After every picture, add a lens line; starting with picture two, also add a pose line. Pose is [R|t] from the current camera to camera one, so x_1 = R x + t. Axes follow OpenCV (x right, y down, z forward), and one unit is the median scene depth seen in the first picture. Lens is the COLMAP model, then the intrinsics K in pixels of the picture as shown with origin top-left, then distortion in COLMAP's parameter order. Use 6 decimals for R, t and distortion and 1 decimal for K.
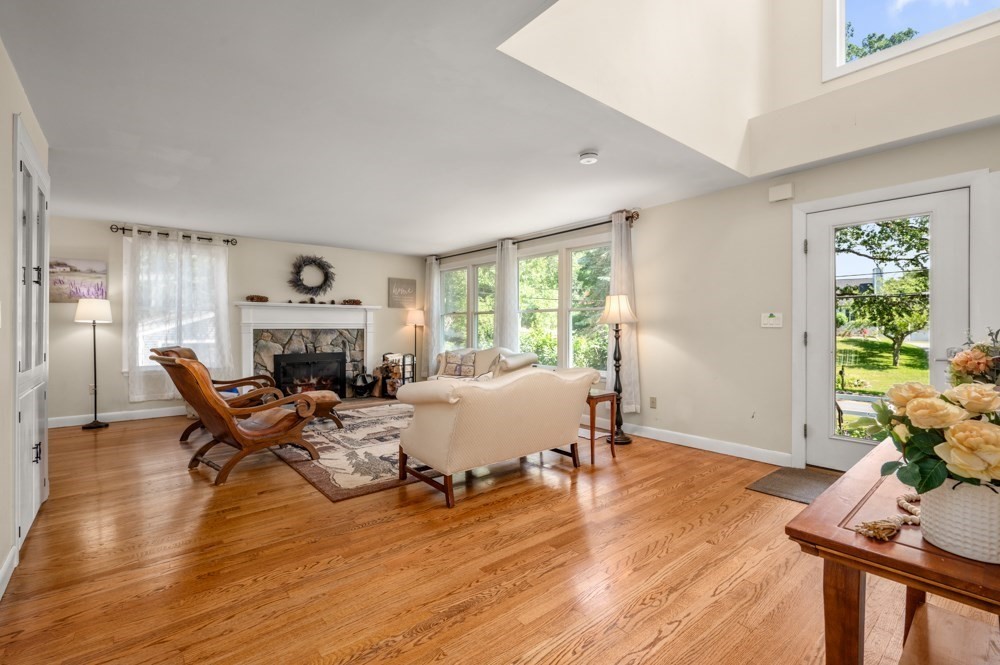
lens RADIAL K [[448.3, 0, 505.6], [0, 448.3, 329.6], [0, 0, 1]] dist [-0.000212, -0.000117]
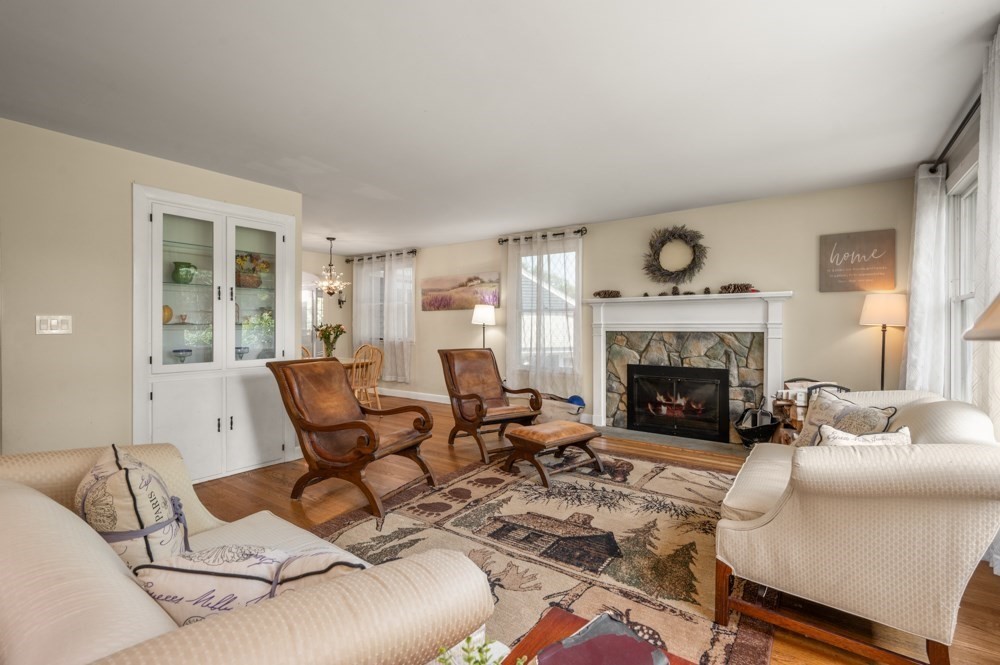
lens RADIAL K [[448.3, 0, 505.6], [0, 448.3, 329.6], [0, 0, 1]] dist [-0.000212, -0.000117]
pose [[0.238344, 0.009016, -0.971139, 0.194775], [-0.003008, 0.999959, 0.008545, -0.010584], [0.971176, 0.000885, 0.238362, 0.620370]]
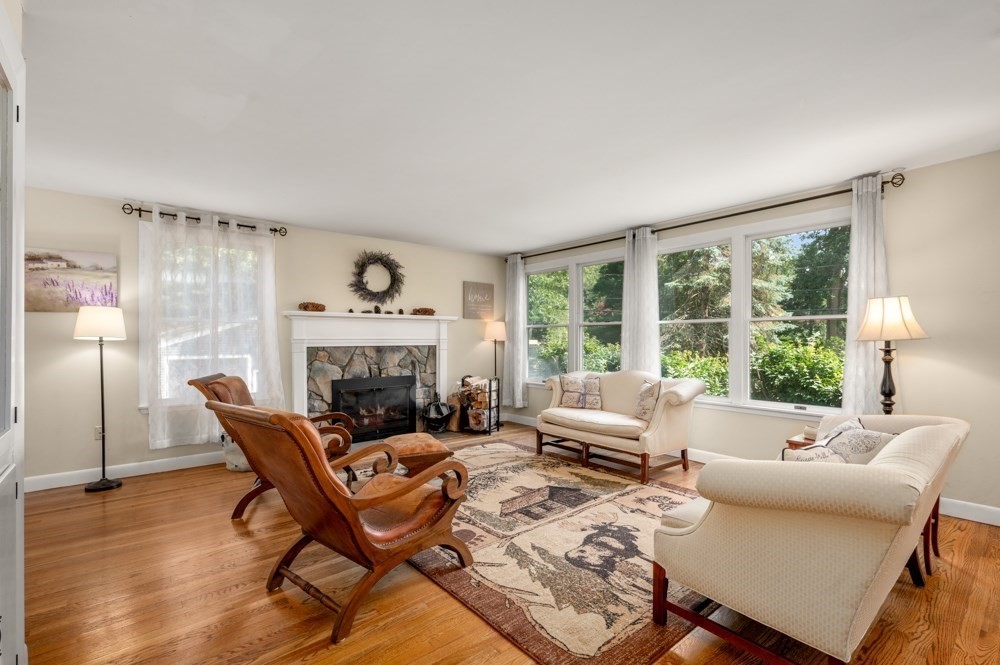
lens RADIAL K [[452.3, 0, 502.0], [0, 452.3, 342.4], [0, 0, 1]] dist [0.001265, -0.000097]
pose [[0.999971, -0.002786, -0.007025, -0.224625], [0.002795, 0.999995, 0.001162, -0.008775], [0.007022, -0.001182, 0.999975, 0.232510]]
